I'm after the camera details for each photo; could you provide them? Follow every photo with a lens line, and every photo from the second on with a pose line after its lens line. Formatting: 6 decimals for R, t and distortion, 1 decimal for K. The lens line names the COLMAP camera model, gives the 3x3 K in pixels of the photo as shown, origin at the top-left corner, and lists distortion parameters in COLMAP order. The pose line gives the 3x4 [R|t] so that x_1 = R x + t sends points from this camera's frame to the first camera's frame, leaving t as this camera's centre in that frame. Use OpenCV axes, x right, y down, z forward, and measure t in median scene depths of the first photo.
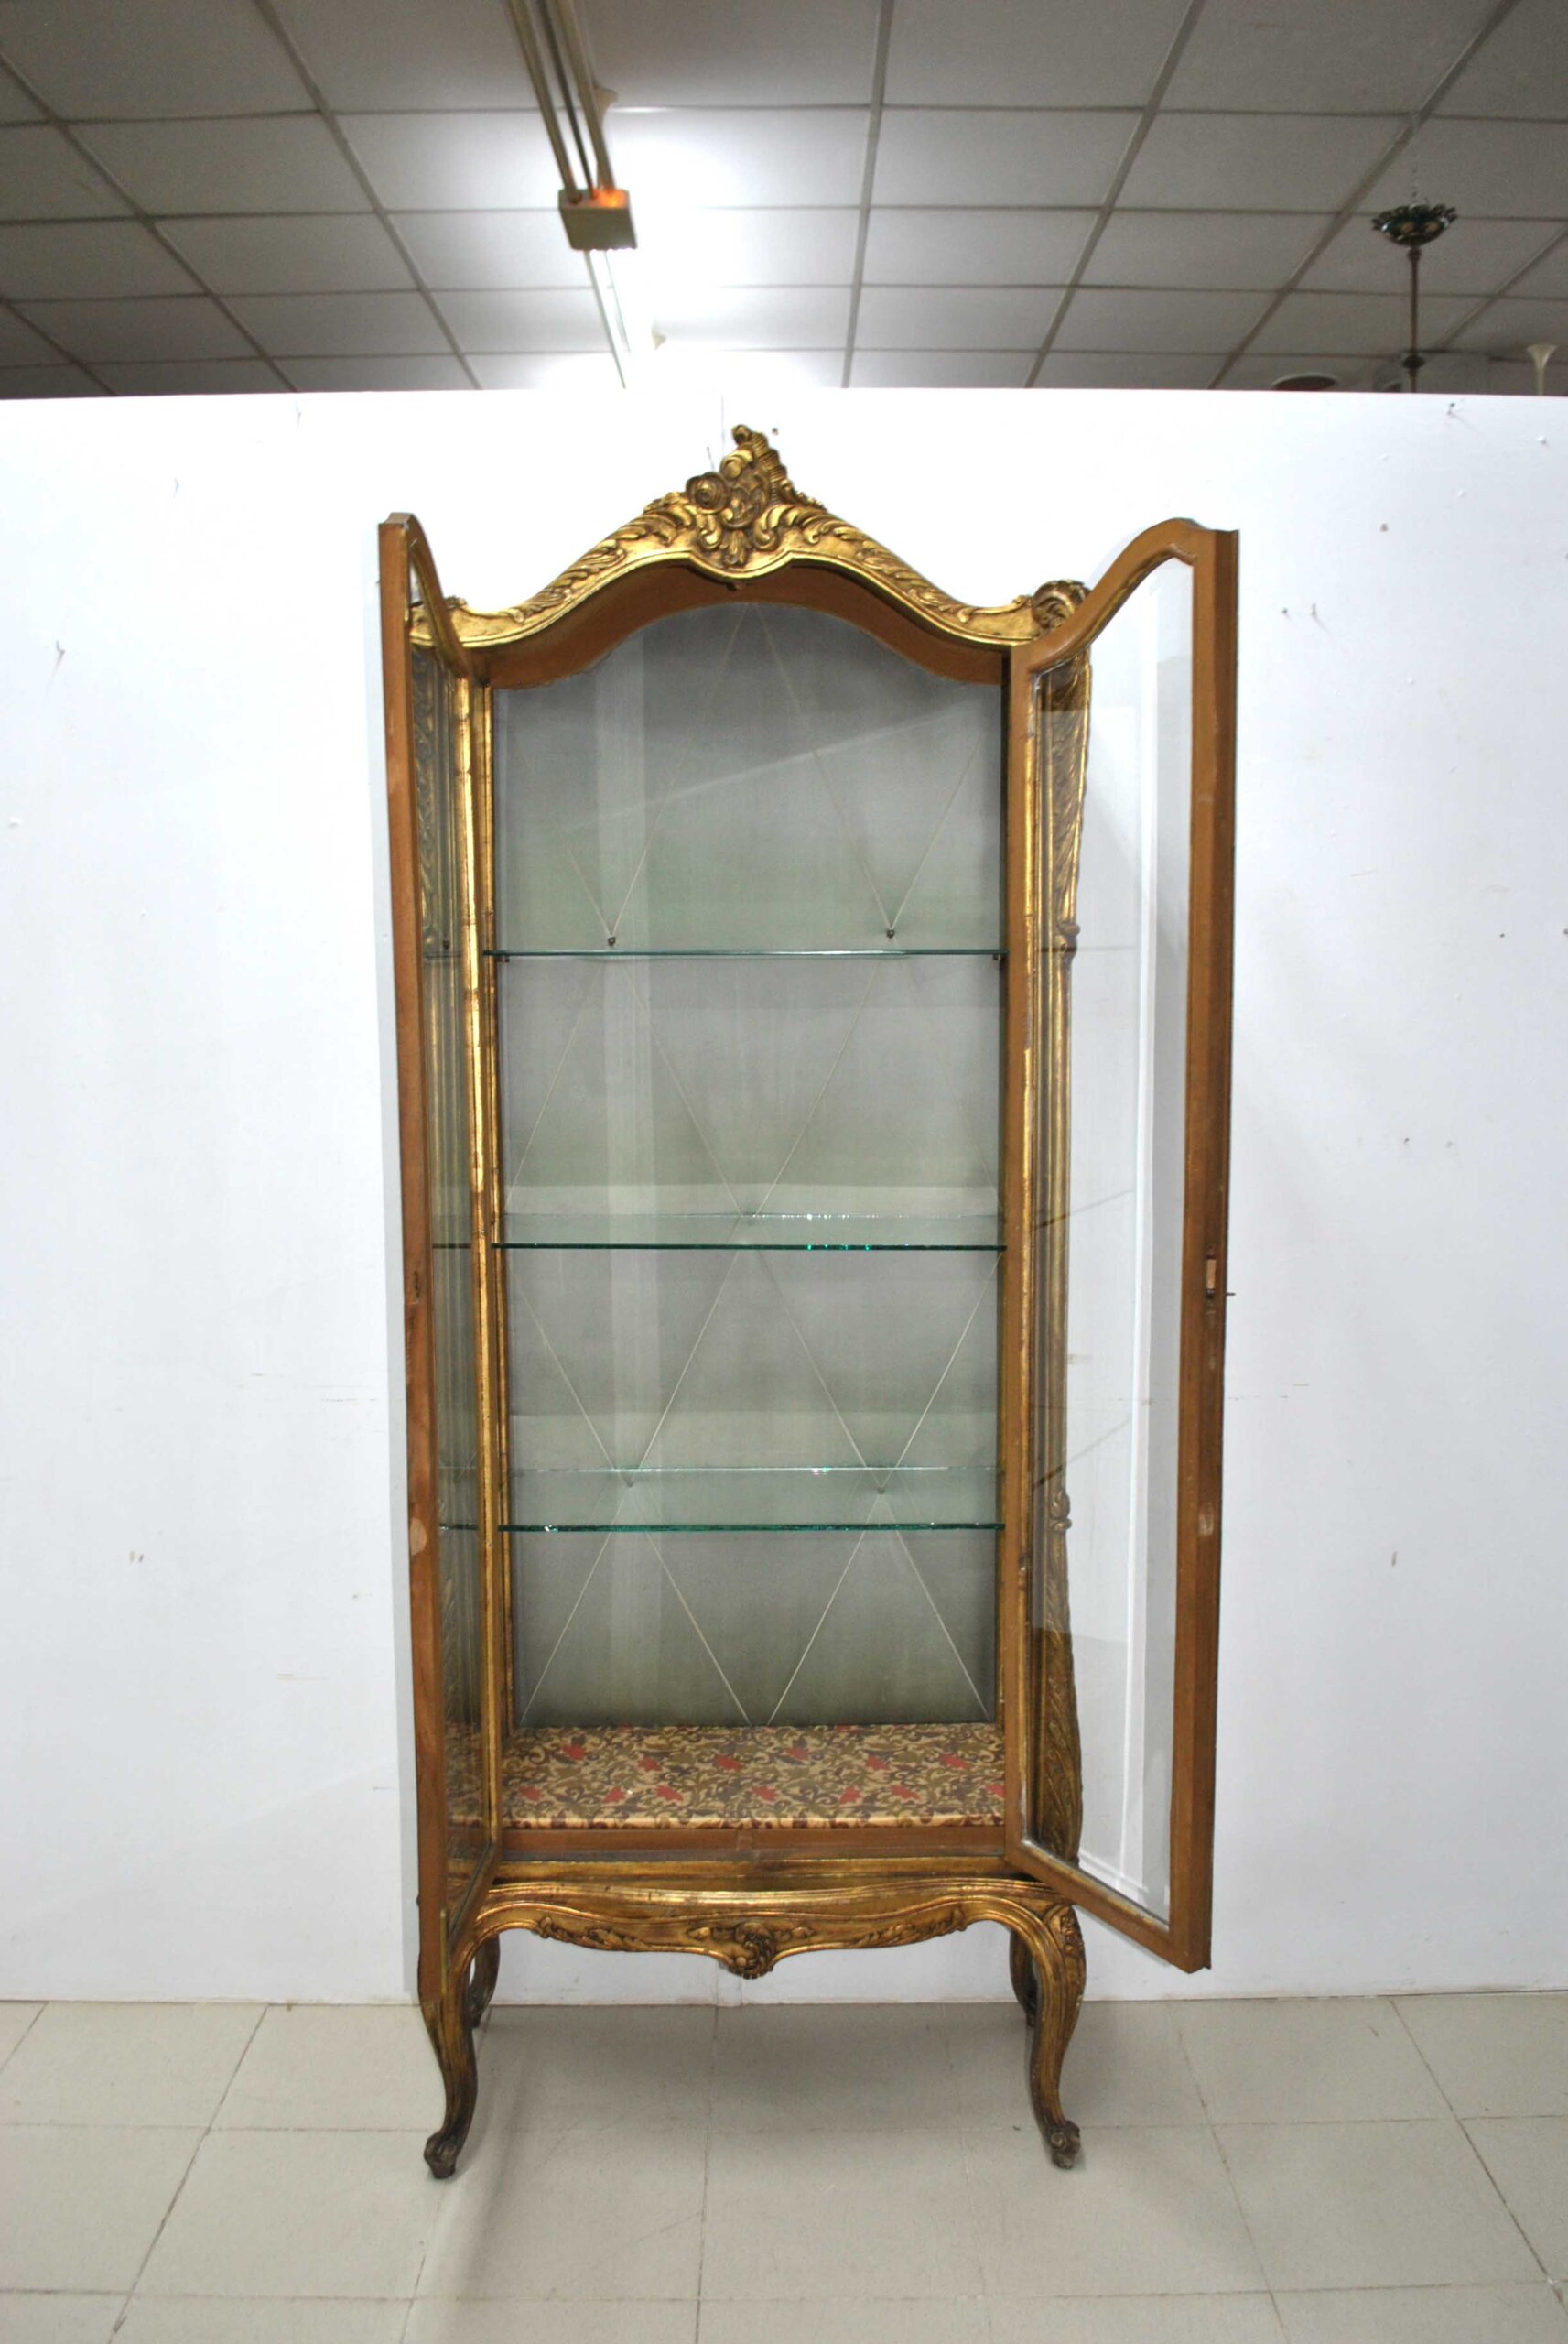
lens RADIAL K [[2001.5, 0, 784.0], [0, 2001.5, 1191.1], [0, 0, 1]] dist [-0.066635, -0.018277]
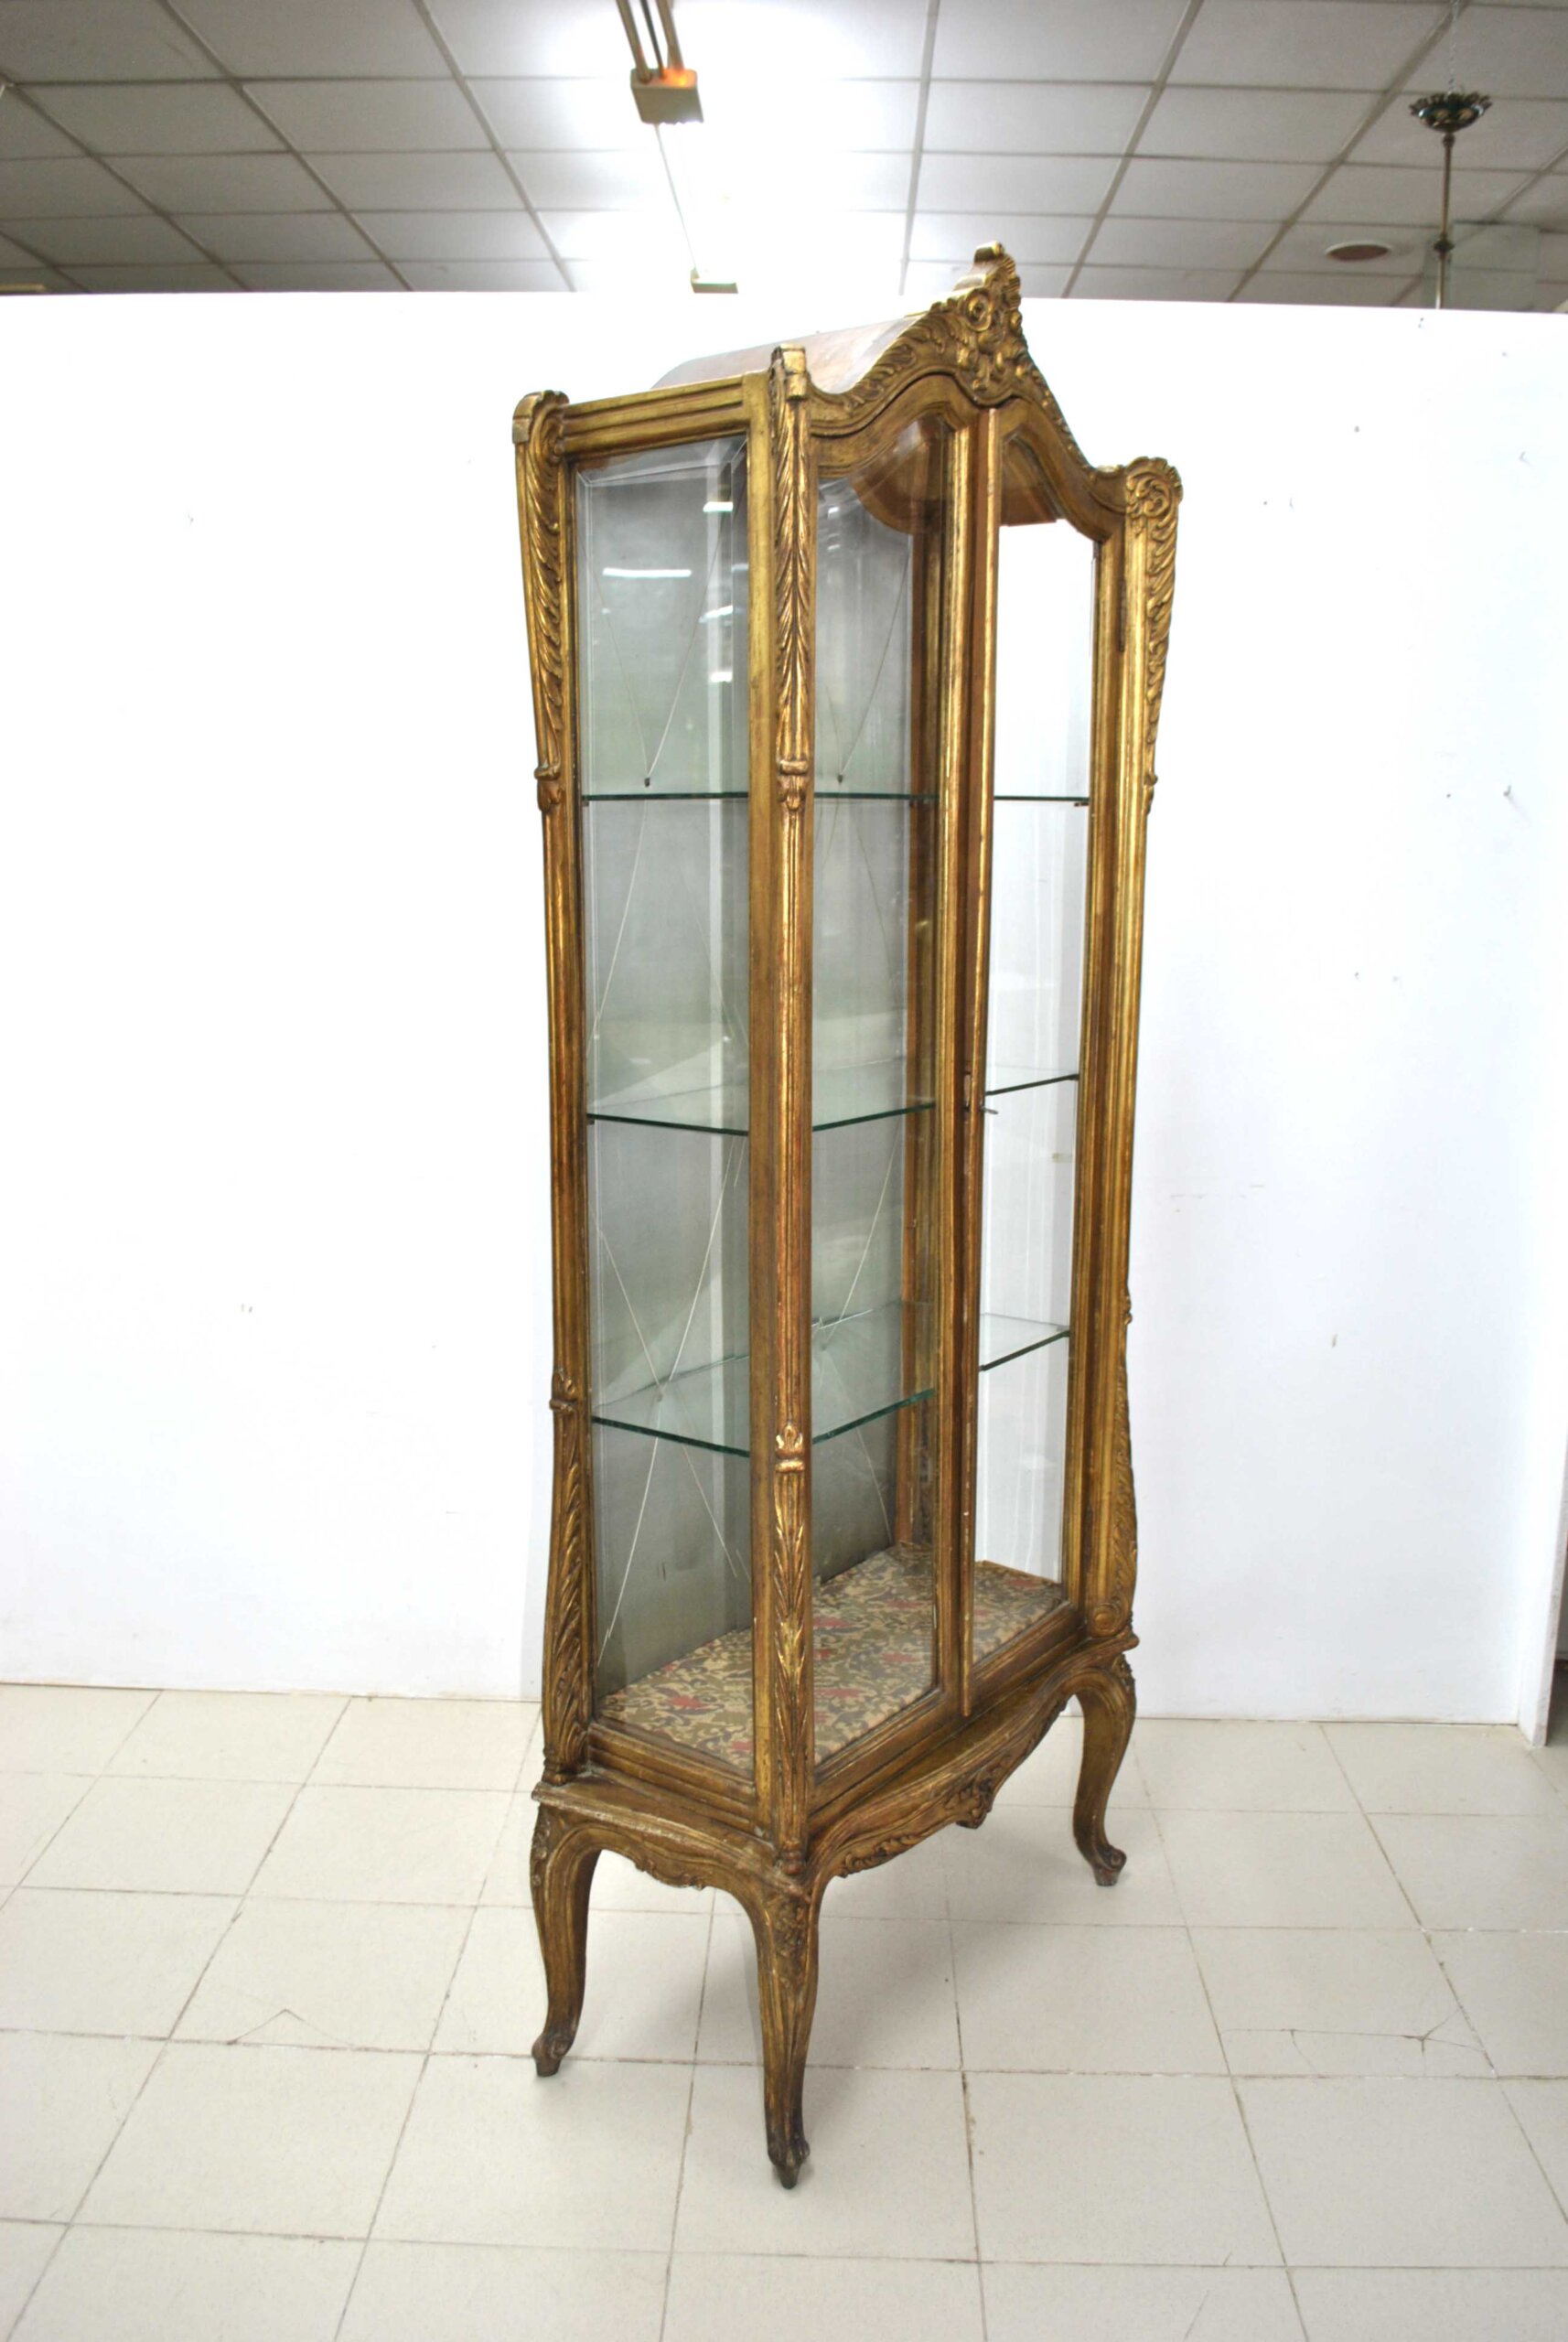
lens RADIAL K [[2057.2, 0, 794.8], [0, 2057.2, 1201.9], [0, 0, 1]] dist [-0.076408, 0.008920]
pose [[0.999437, 0.025221, -0.022146, 0.019486], [-0.023581, 0.997168, 0.071417, 0.027742], [0.023885, -0.070855, 0.997201, -0.179207]]
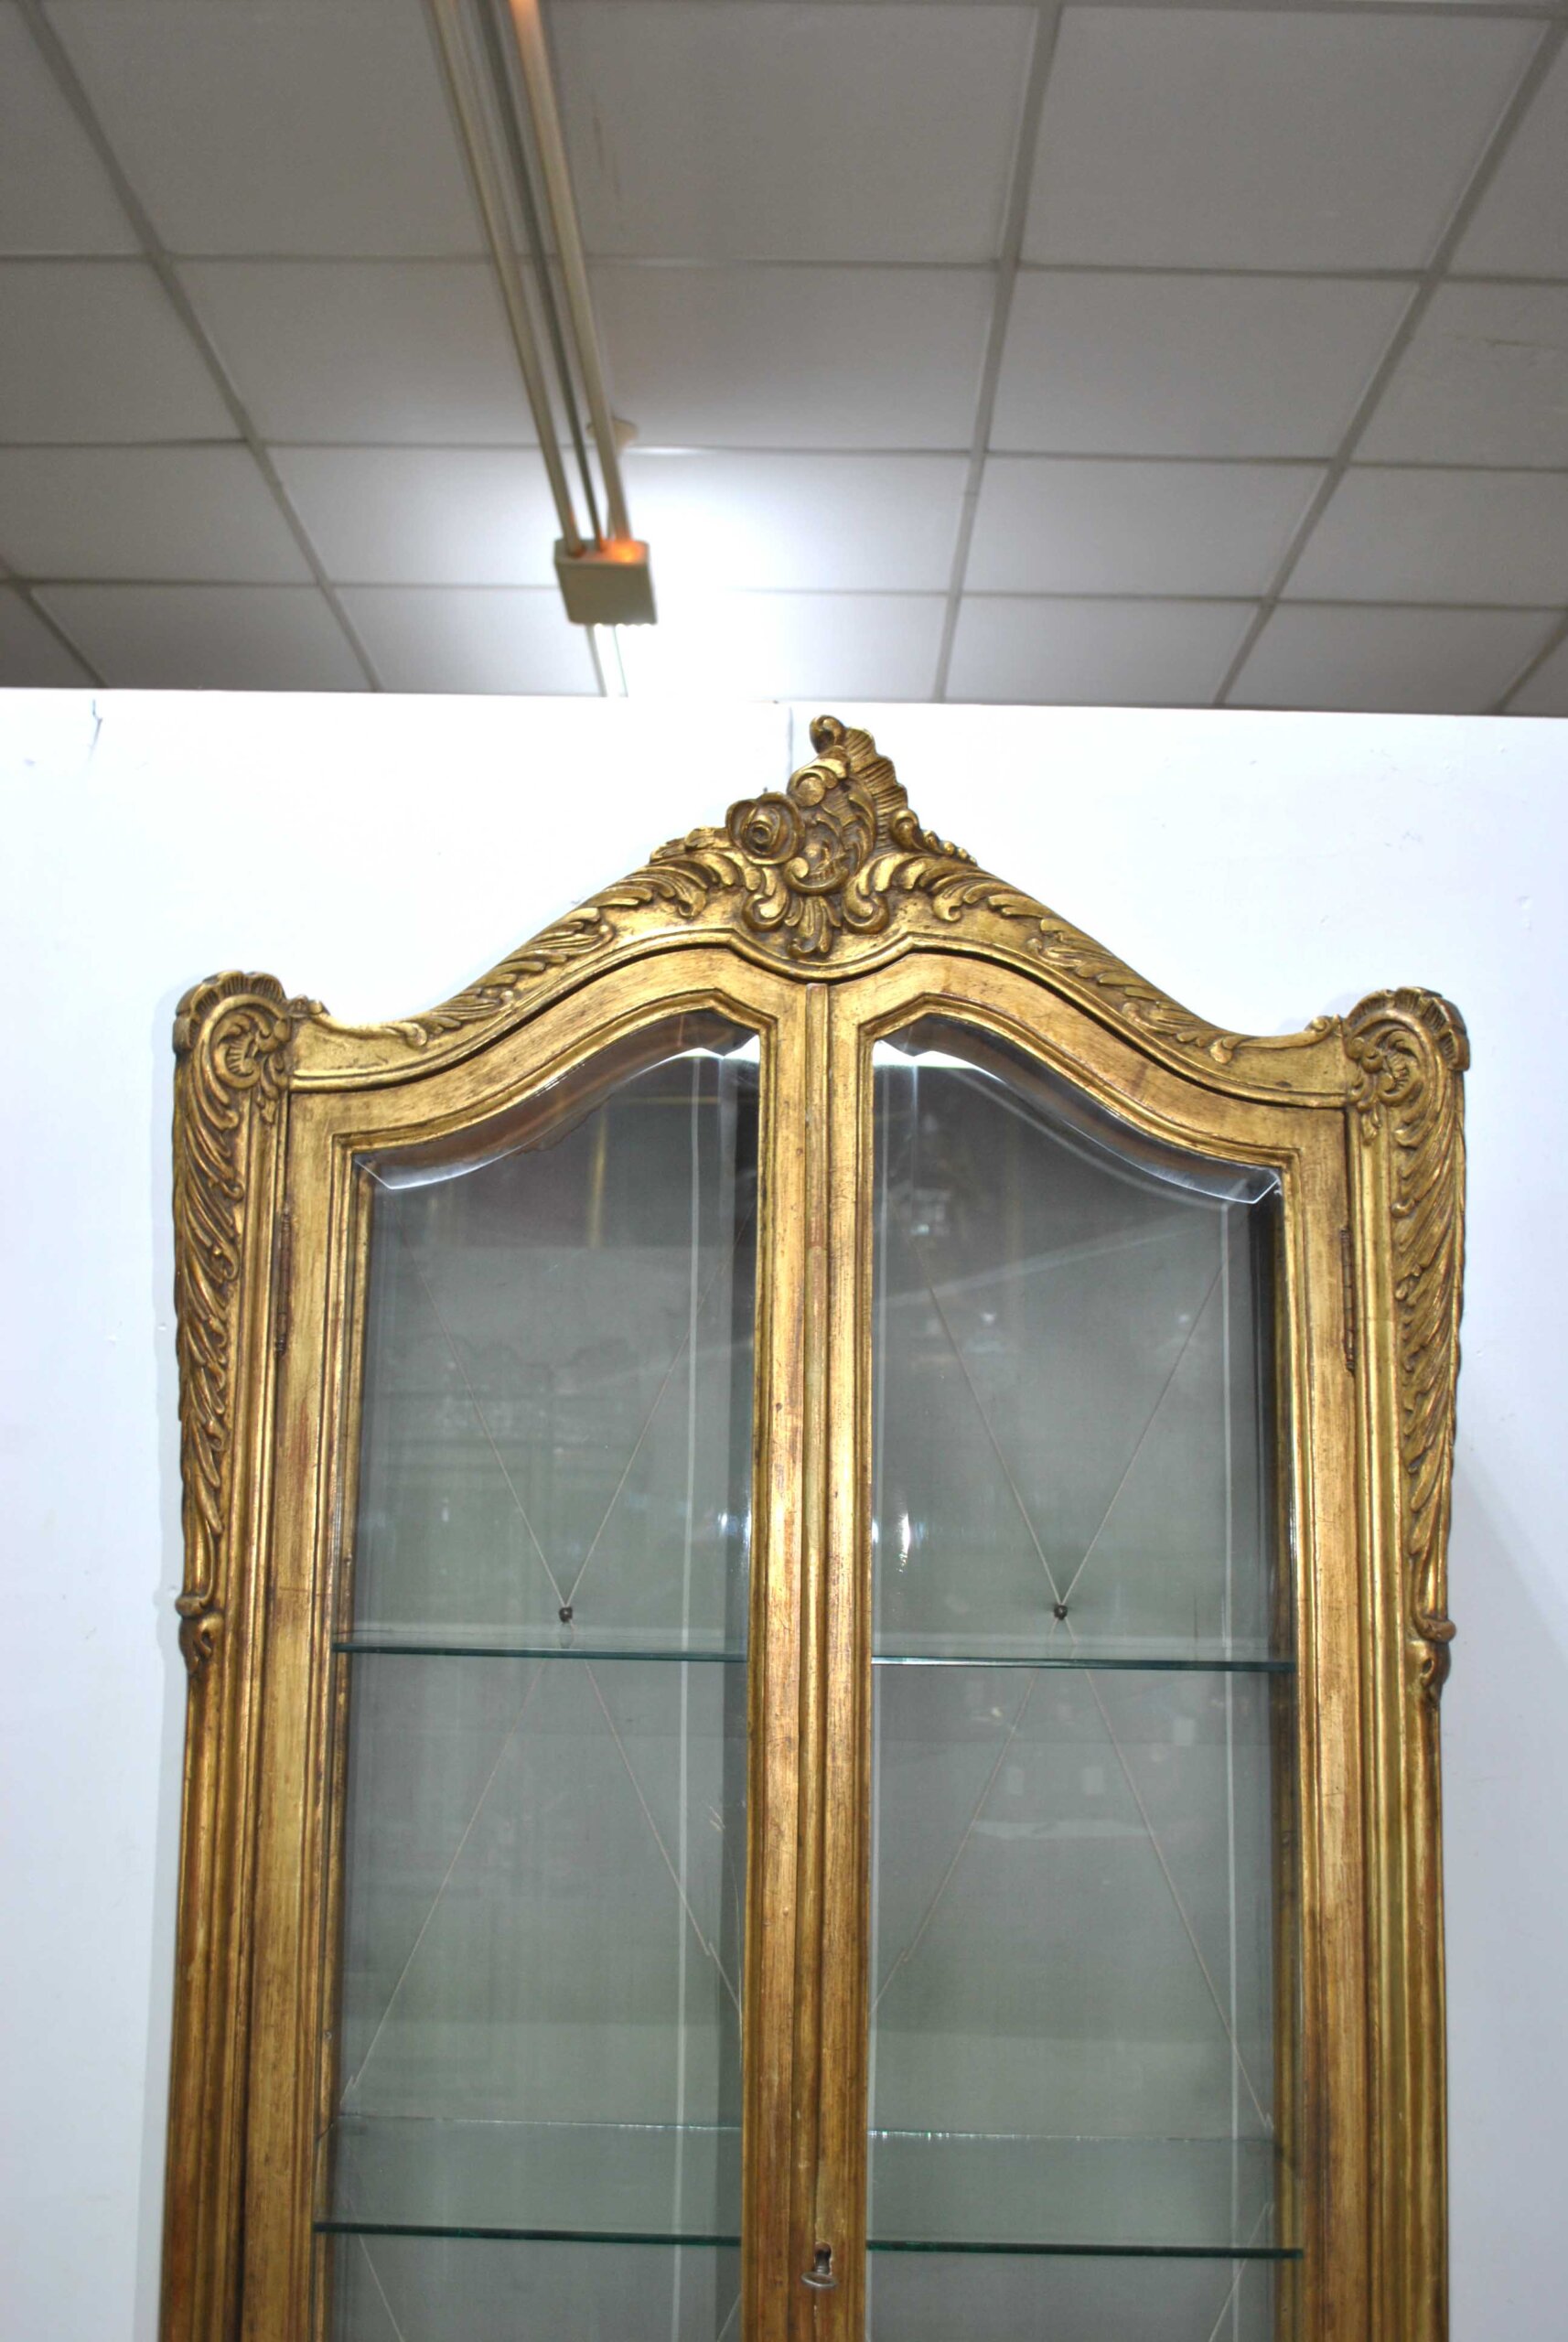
lens RADIAL K [[2387.4, 0, 787.7], [0, 2387.4, 1153.6], [0, 0, 1]] dist [-0.068748, 0.000000]
pose [[0.999724, 0.021245, -0.009981, -0.018437], [-0.023160, 0.961965, -0.272188, -0.063059], [0.003819, 0.272345, 0.962192, 0.295906]]
